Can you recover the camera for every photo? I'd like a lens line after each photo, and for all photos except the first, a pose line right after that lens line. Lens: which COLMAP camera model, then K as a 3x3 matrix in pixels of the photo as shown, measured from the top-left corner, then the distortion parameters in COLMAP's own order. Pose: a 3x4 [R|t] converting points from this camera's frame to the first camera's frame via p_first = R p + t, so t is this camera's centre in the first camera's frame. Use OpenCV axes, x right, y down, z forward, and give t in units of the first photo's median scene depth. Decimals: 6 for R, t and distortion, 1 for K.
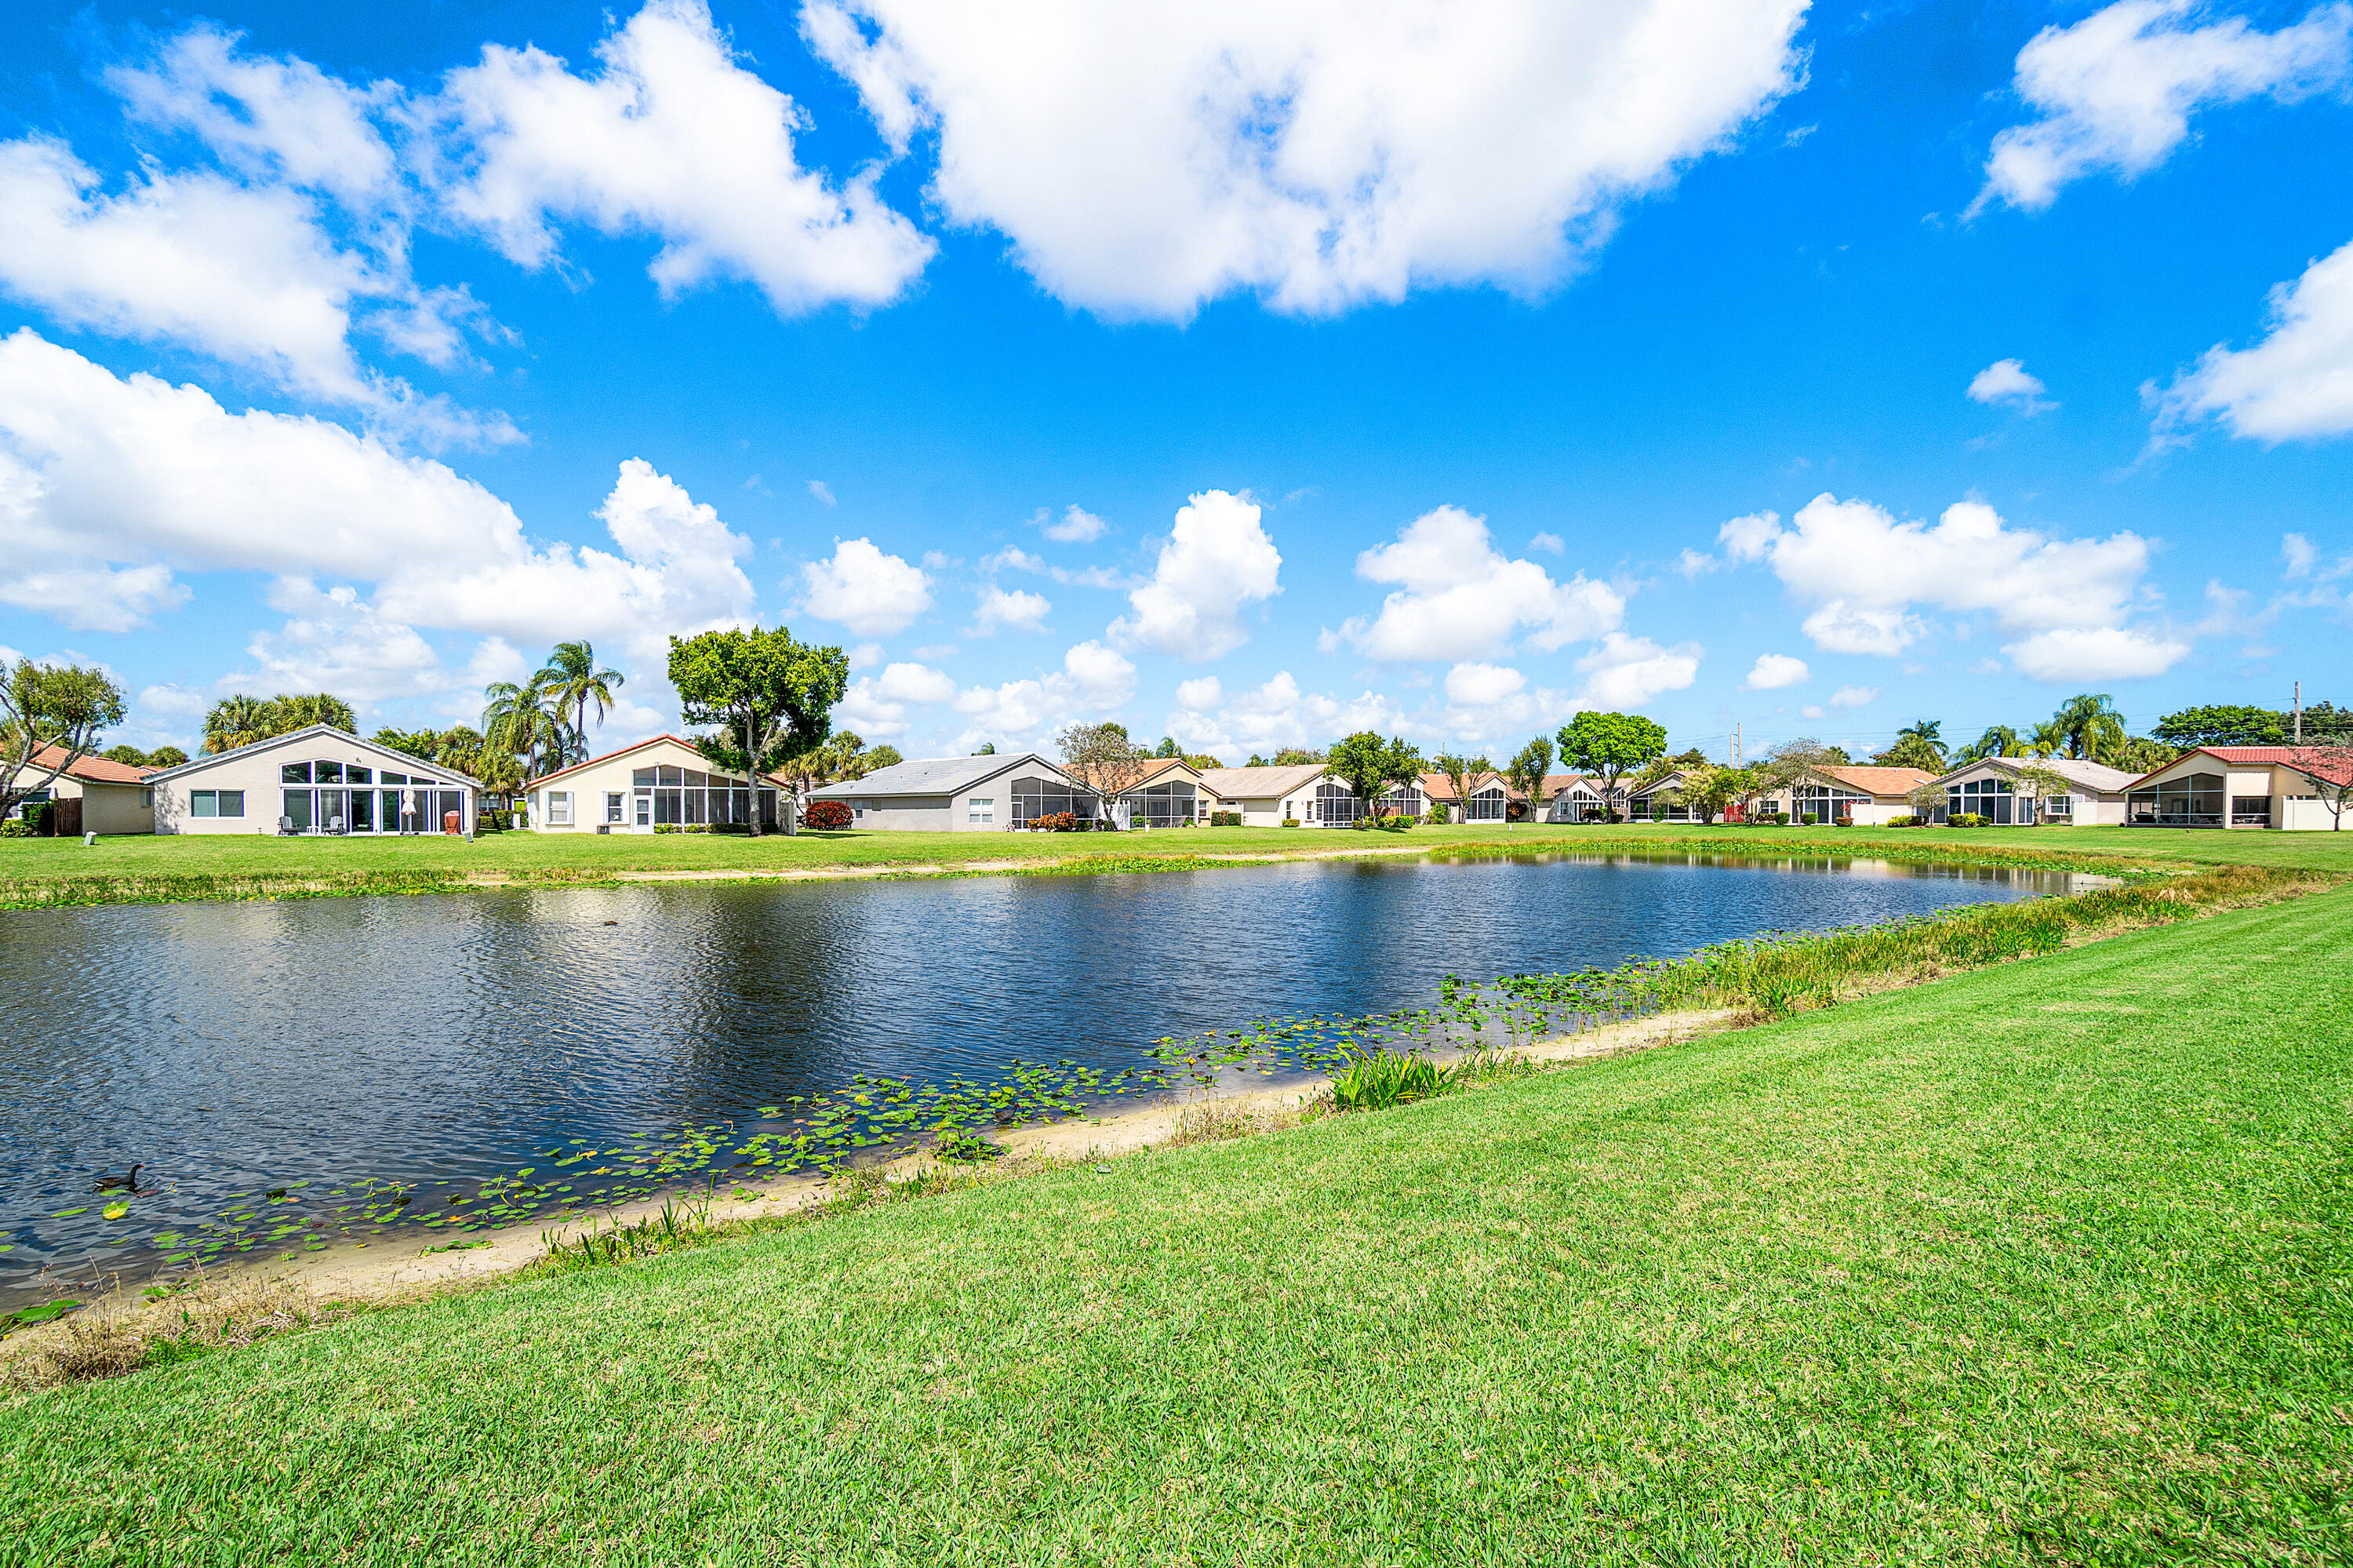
lens RADIAL K [[1070.6, 0, 1180.4], [0, 1070.6, 811.8], [0, 0, 1]] dist [-0.035032, -0.000182]
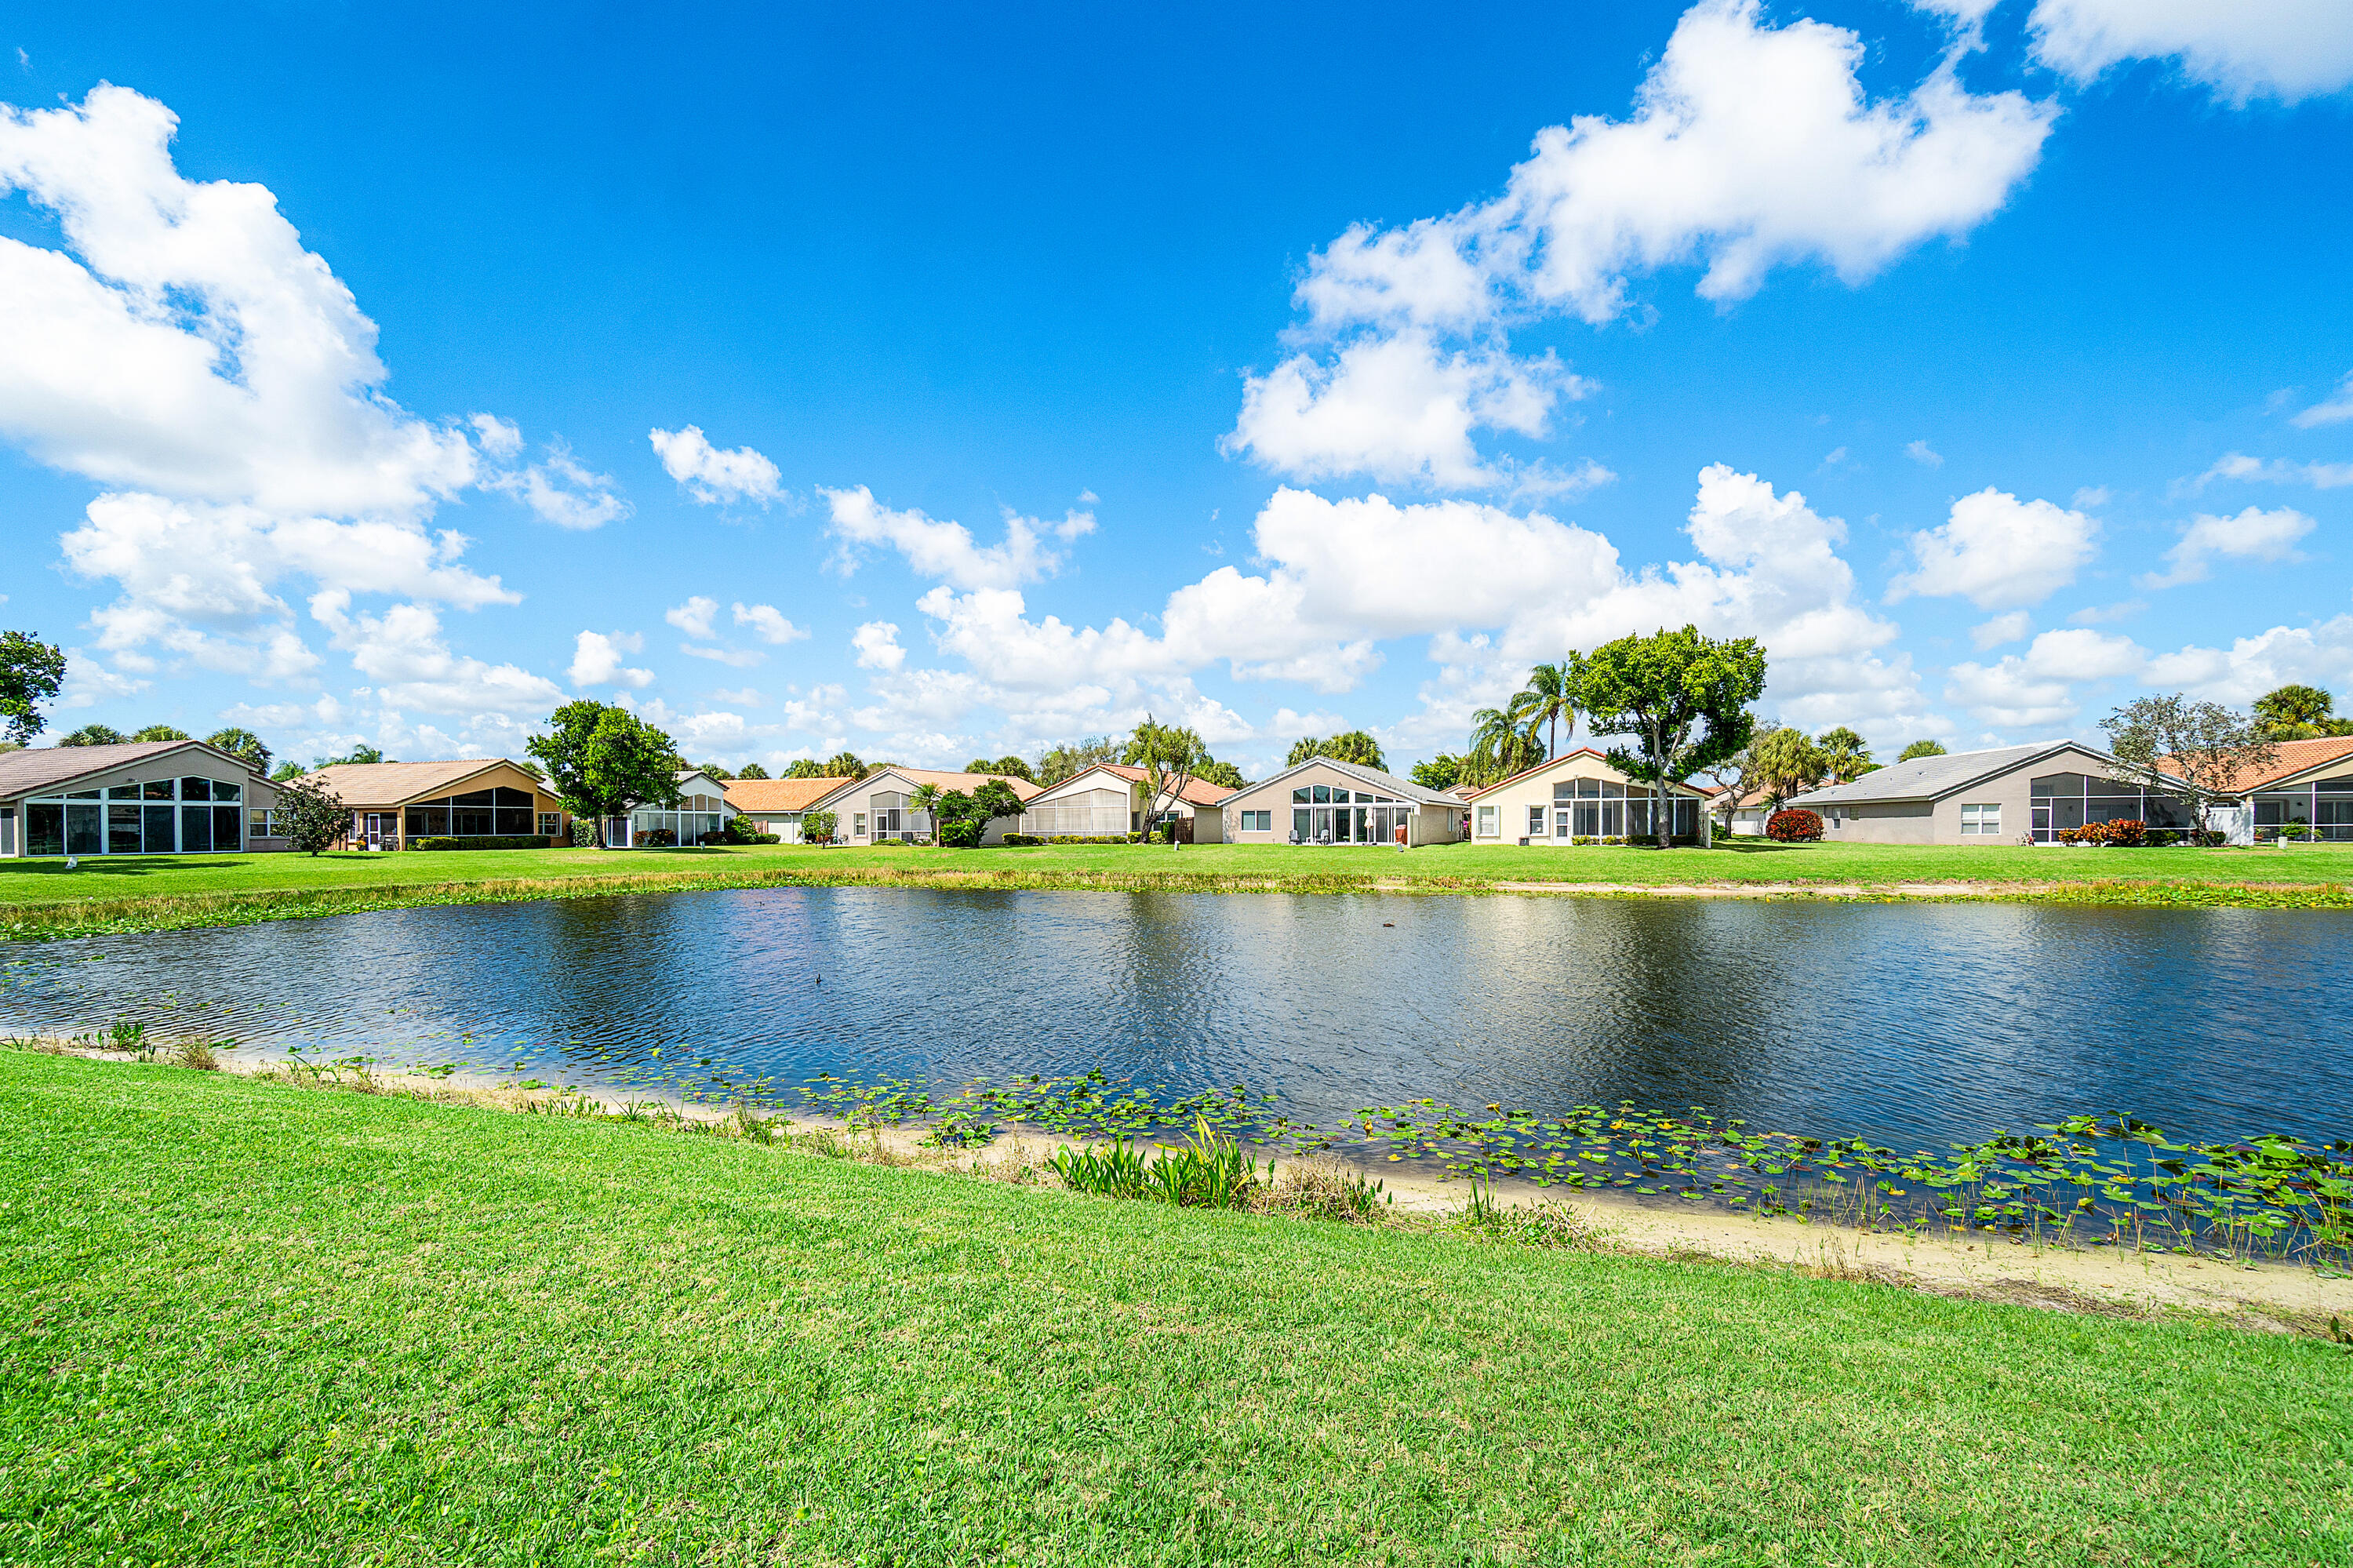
lens RADIAL K [[1070.6, 0, 1180.4], [0, 1070.6, 811.8], [0, 0, 1]] dist [-0.035032, -0.000182]
pose [[0.576044, -0.014949, -0.817282, 0.098374], [0.009226, 0.999888, -0.011787, -0.002356], [0.817367, -0.000750, 0.576117, 0.078440]]
